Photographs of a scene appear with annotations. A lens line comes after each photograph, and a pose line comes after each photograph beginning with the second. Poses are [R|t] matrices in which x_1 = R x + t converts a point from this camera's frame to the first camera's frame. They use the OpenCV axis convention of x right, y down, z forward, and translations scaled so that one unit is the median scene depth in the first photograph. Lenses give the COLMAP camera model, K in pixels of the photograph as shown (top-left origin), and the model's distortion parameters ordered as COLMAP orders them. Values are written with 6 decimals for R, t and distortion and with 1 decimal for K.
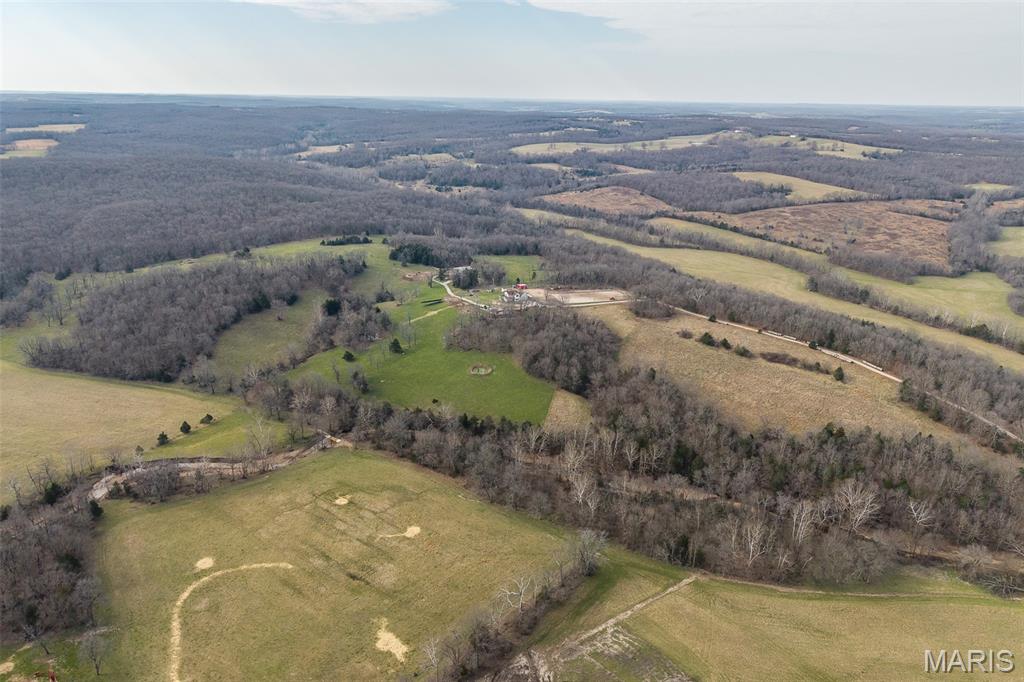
lens RADIAL K [[682.8, 0, 516.7], [0, 682.8, 345.0], [0, 0, 1]] dist [0.033703, -0.041411]
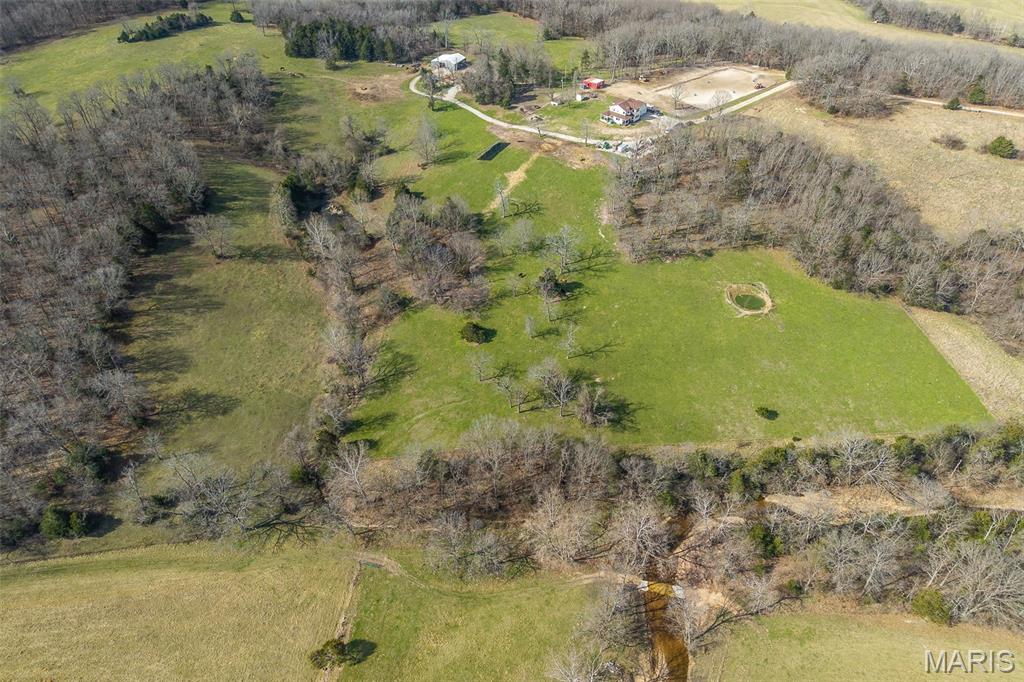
lens RADIAL K [[682.8, 0, 516.7], [0, 682.8, 345.0], [0, 0, 1]] dist [0.033703, -0.041411]
pose [[0.910869, -0.270415, 0.311757, -0.286672], [0.140545, 0.913520, 0.381743, -0.113583], [-0.388026, -0.303902, 0.870103, 0.454476]]
